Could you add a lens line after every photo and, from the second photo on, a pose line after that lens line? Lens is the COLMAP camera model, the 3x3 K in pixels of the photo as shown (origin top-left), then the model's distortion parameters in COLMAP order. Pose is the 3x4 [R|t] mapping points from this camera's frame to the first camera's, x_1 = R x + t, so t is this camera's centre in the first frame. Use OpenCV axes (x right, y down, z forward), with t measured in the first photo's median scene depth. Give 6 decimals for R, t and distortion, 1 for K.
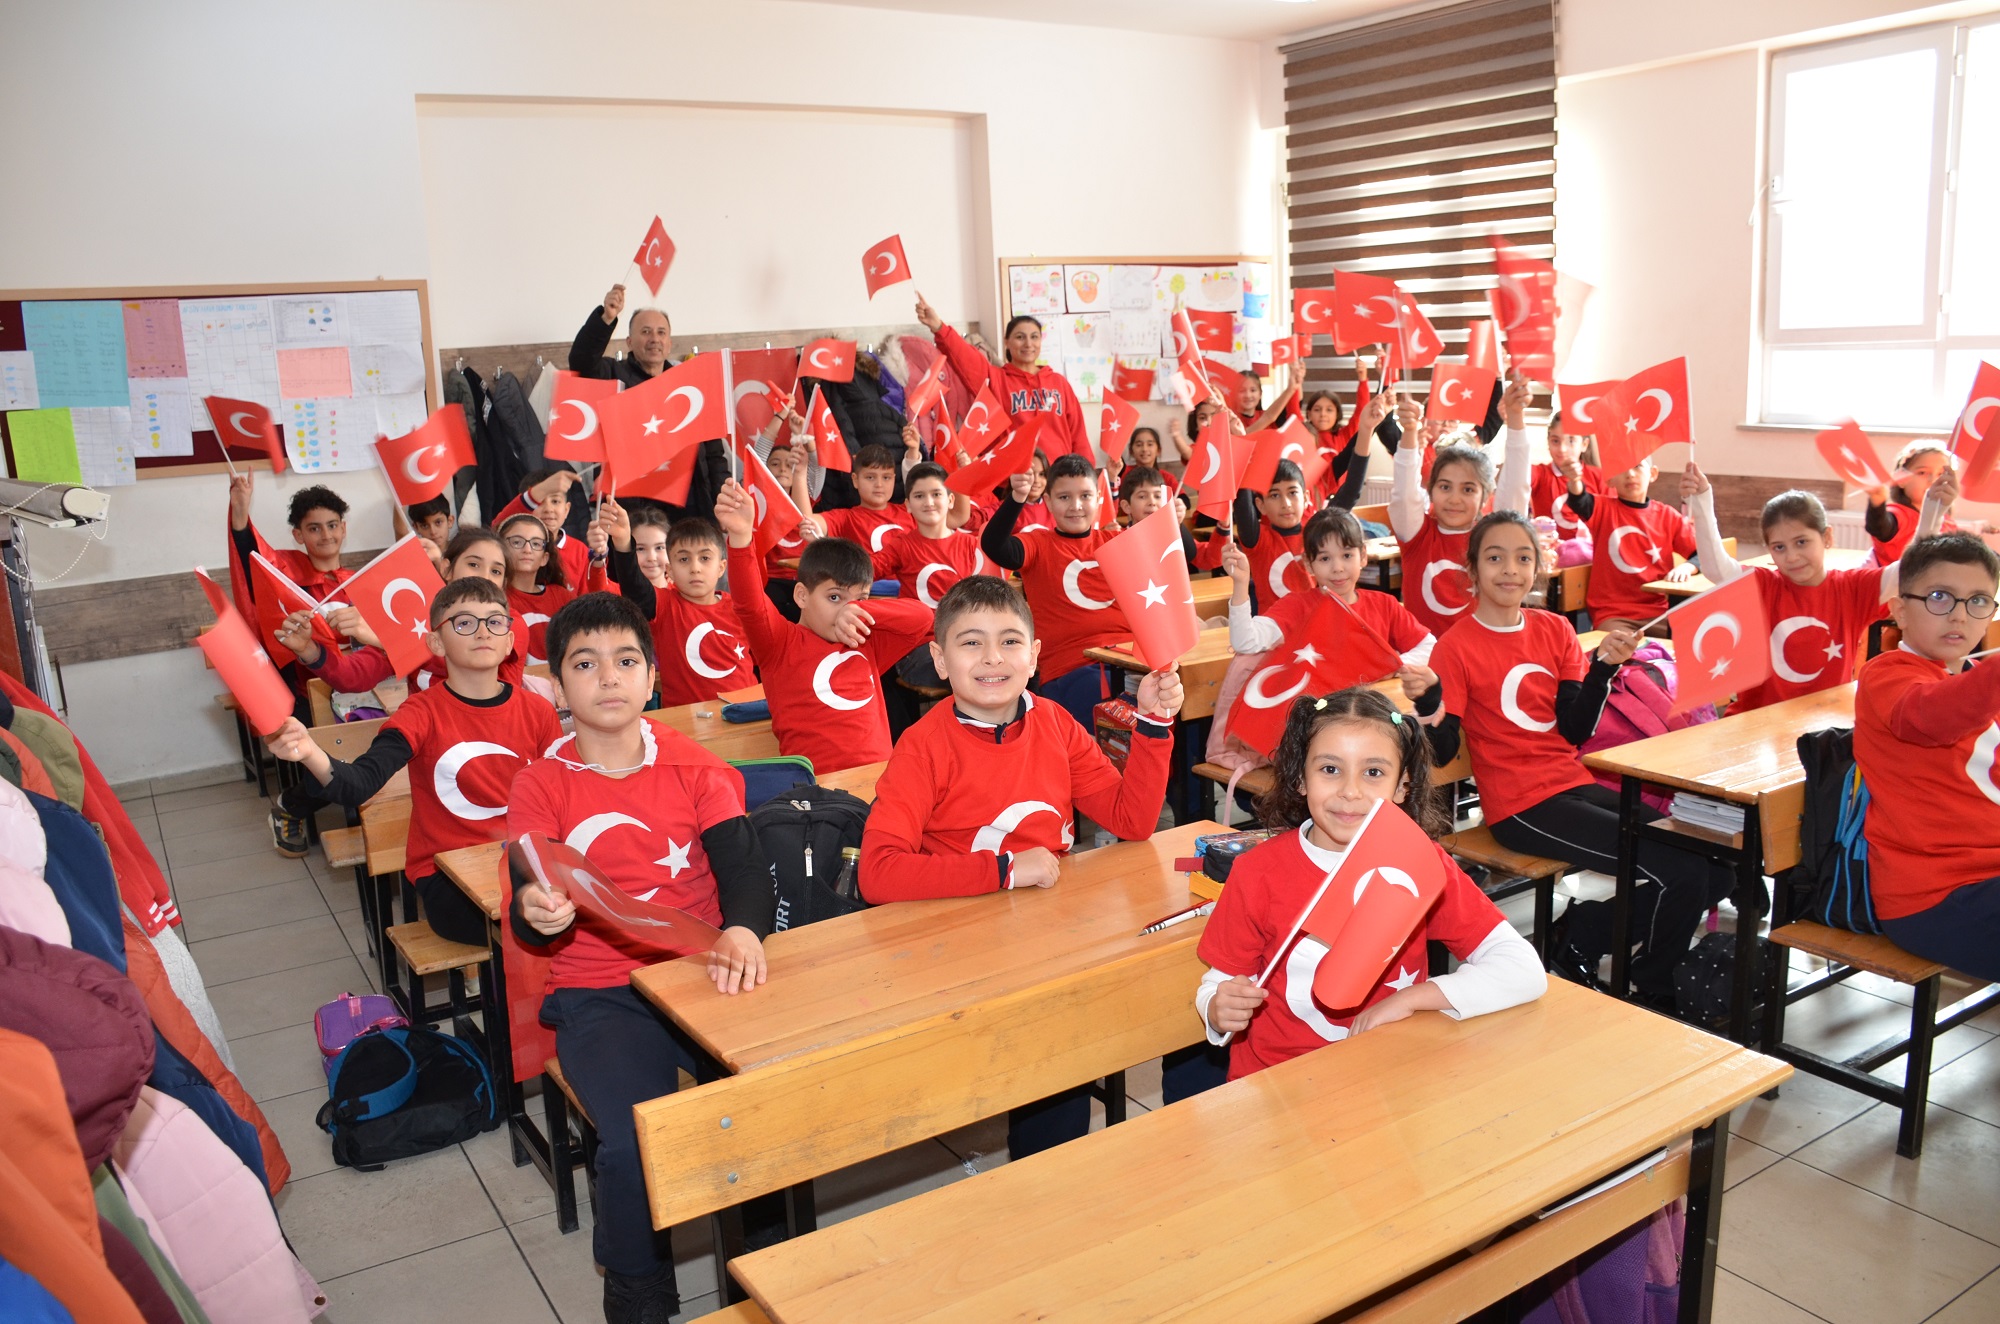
lens RADIAL K [[1604.6, 0, 1009.0], [0, 1604.6, 682.7], [0, 0, 1]] dist [-0.142390, 0.111872]
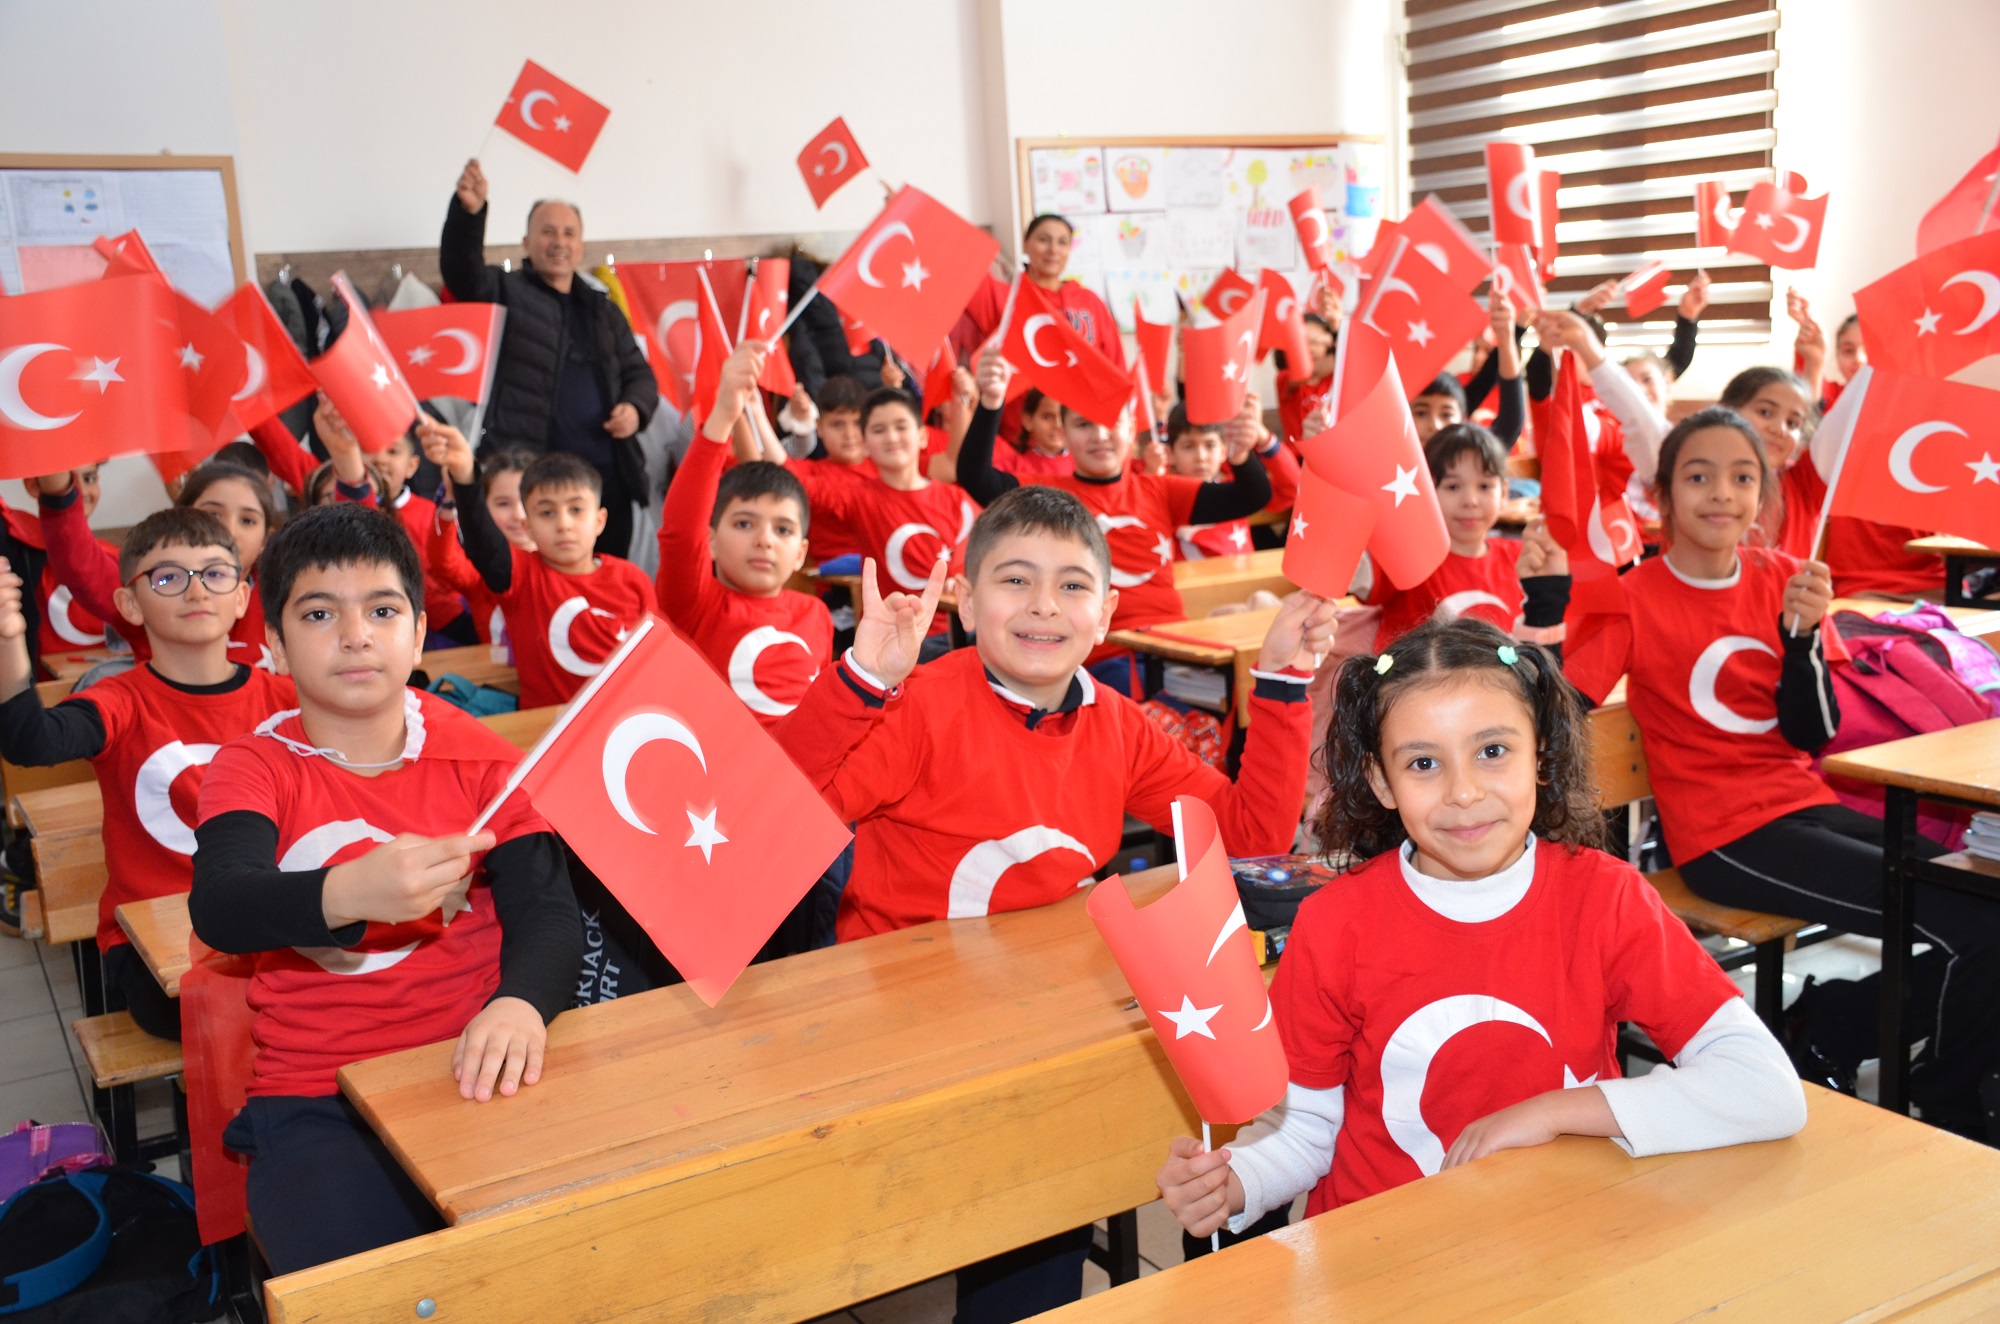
lens RADIAL K [[2050.5, 0, 1005.4], [0, 2050.5, 693.8], [0, 0, 1]] dist [-0.081239, 0.309249]
pose [[0.999616, -0.004367, -0.027380, 0.034847], [0.003910, 0.999853, -0.016705, 0.027623], [0.027449, 0.016591, 0.999486, 0.107603]]
